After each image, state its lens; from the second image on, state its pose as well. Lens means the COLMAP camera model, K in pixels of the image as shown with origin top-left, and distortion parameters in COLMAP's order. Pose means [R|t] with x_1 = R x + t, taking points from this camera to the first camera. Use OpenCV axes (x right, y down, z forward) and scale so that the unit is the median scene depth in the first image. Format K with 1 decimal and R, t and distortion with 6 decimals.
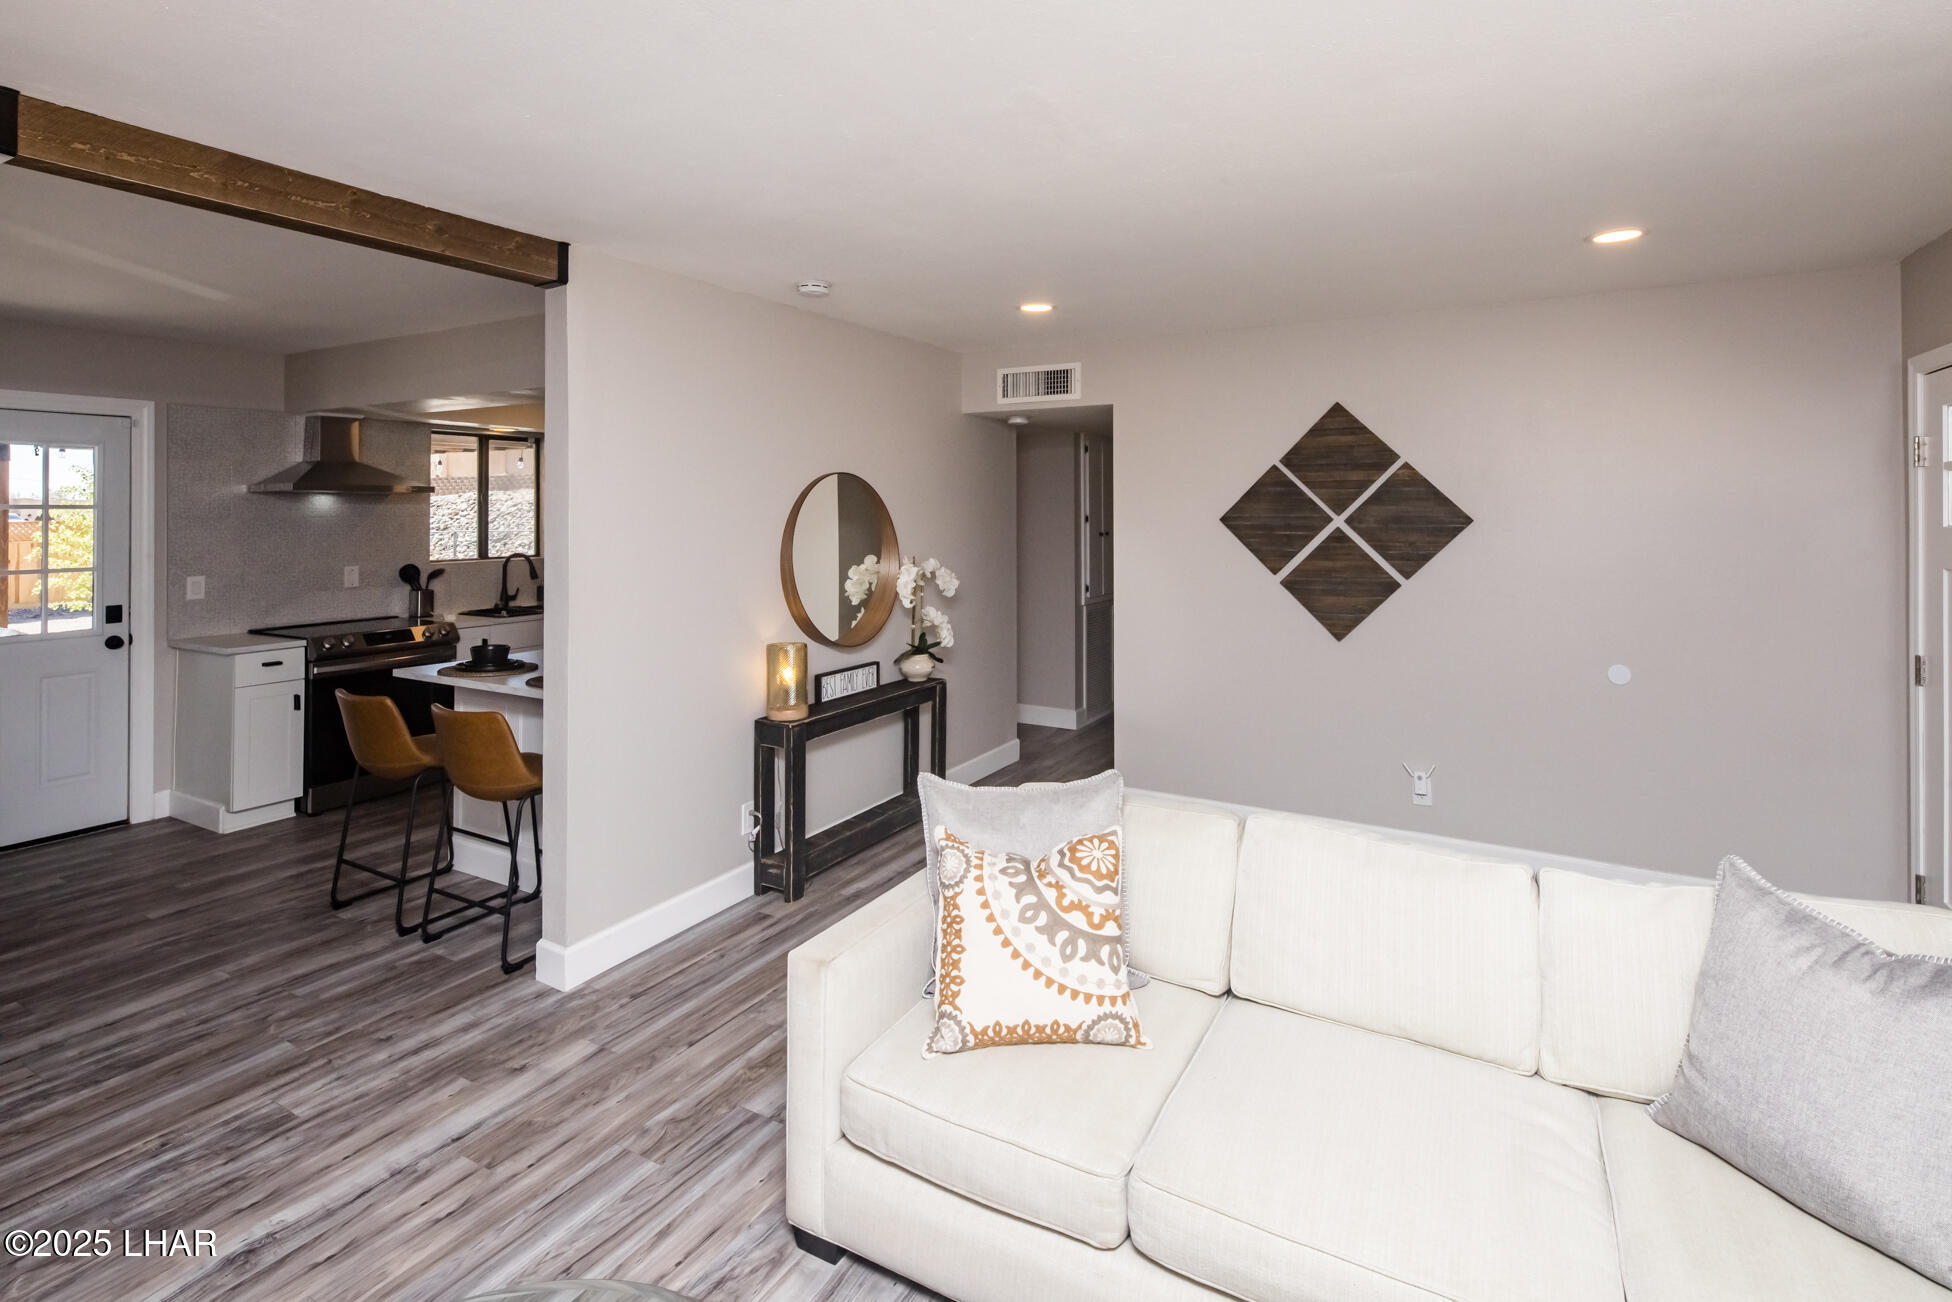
lens RADIAL K [[946.9, 0, 986.5], [0, 946.9, 500.9], [0, 0, 1]] dist [0.011139, -0.005930]
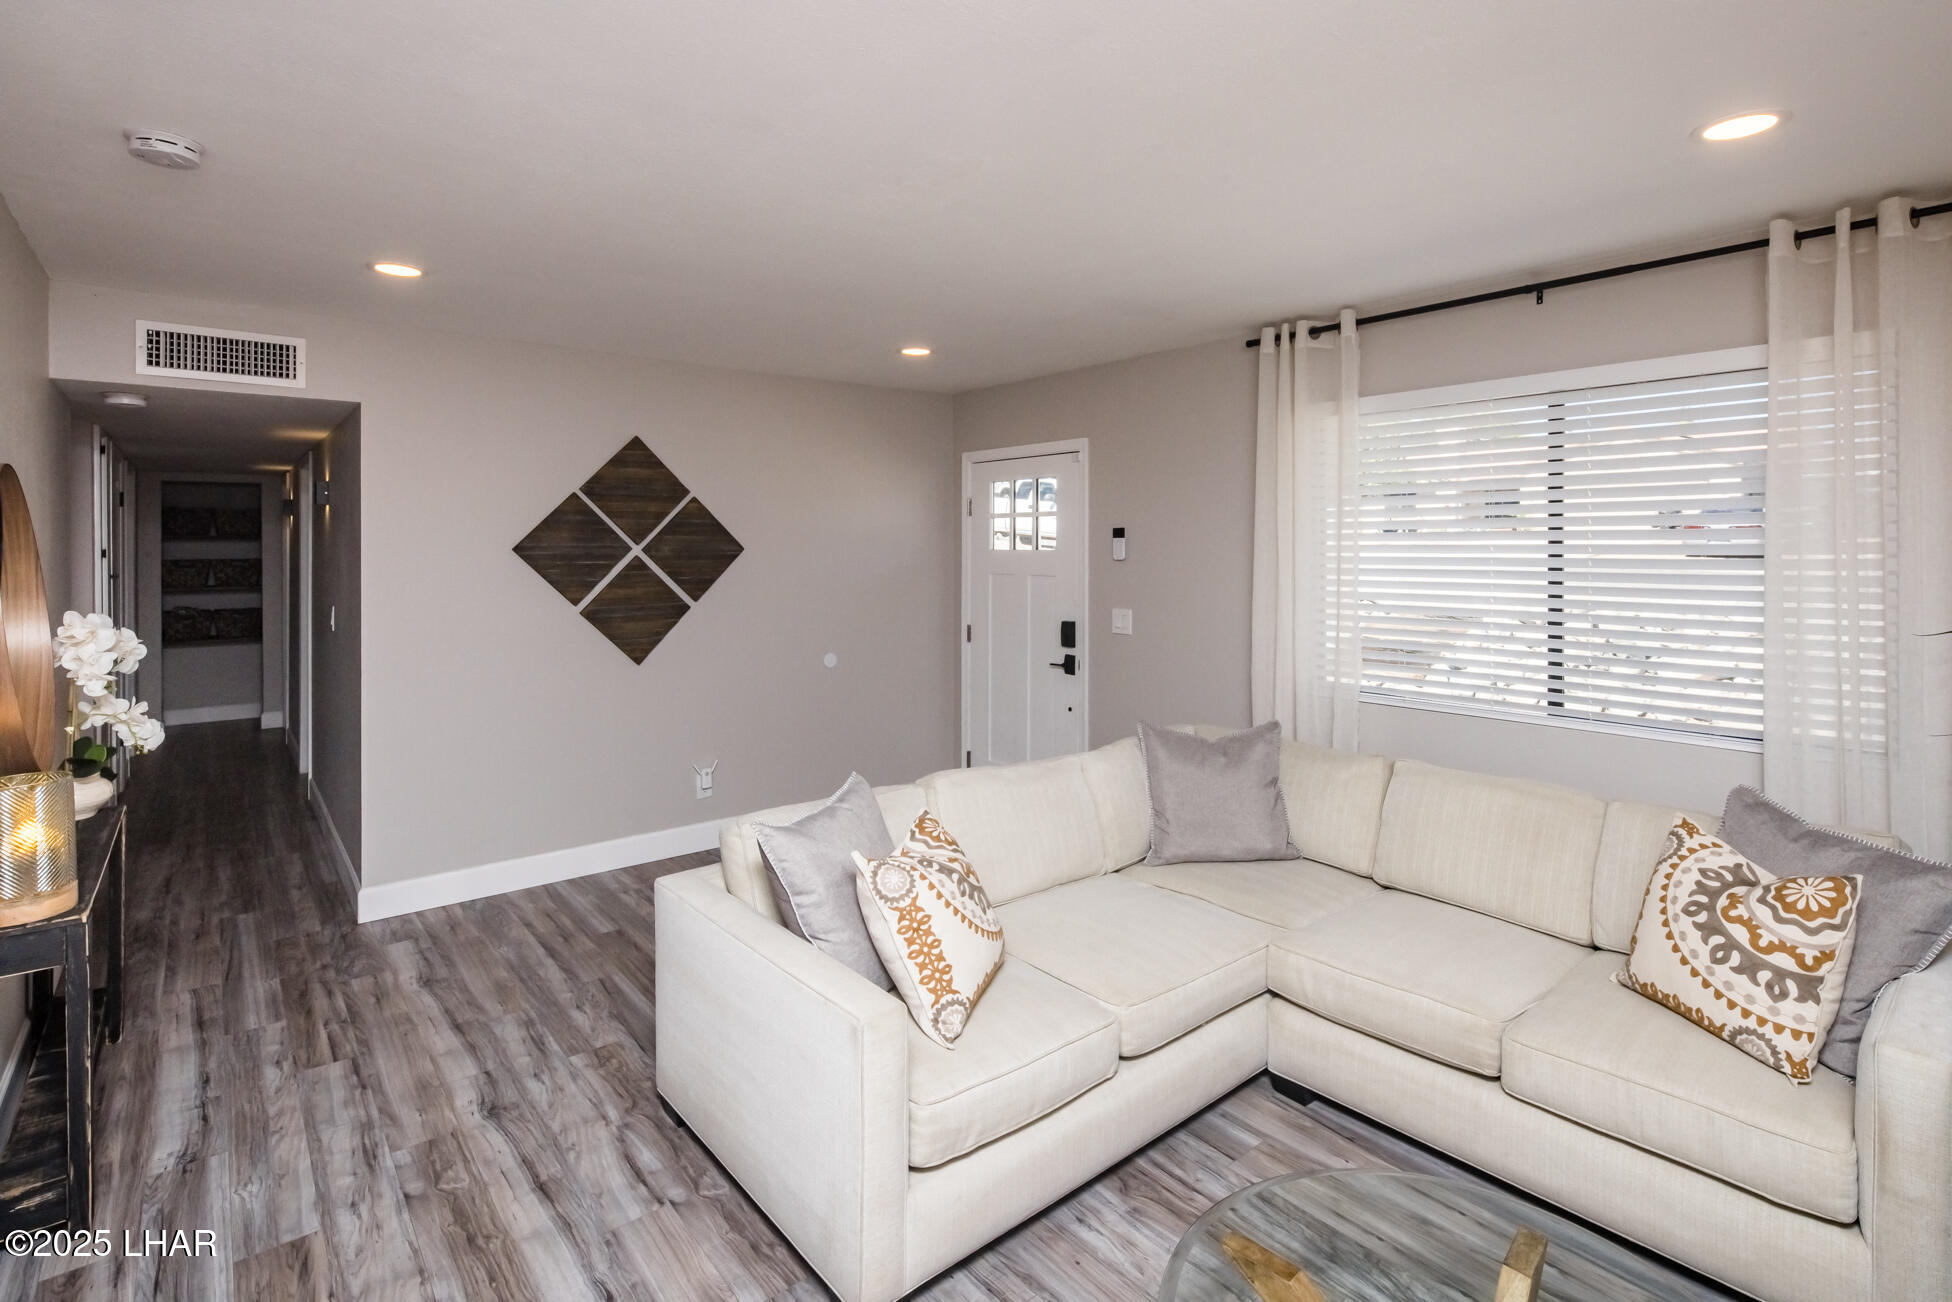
lens RADIAL K [[946.9, 0, 981.2], [0, 946.9, 548.8], [0, 0, 1]] dist [0.011139, -0.005930]
pose [[0.361067, -0.002472, 0.932536, -0.466946], [-0.009174, 0.999939, 0.006203, 0.010044], [-0.932495, -0.010794, 0.361022, 0.270296]]
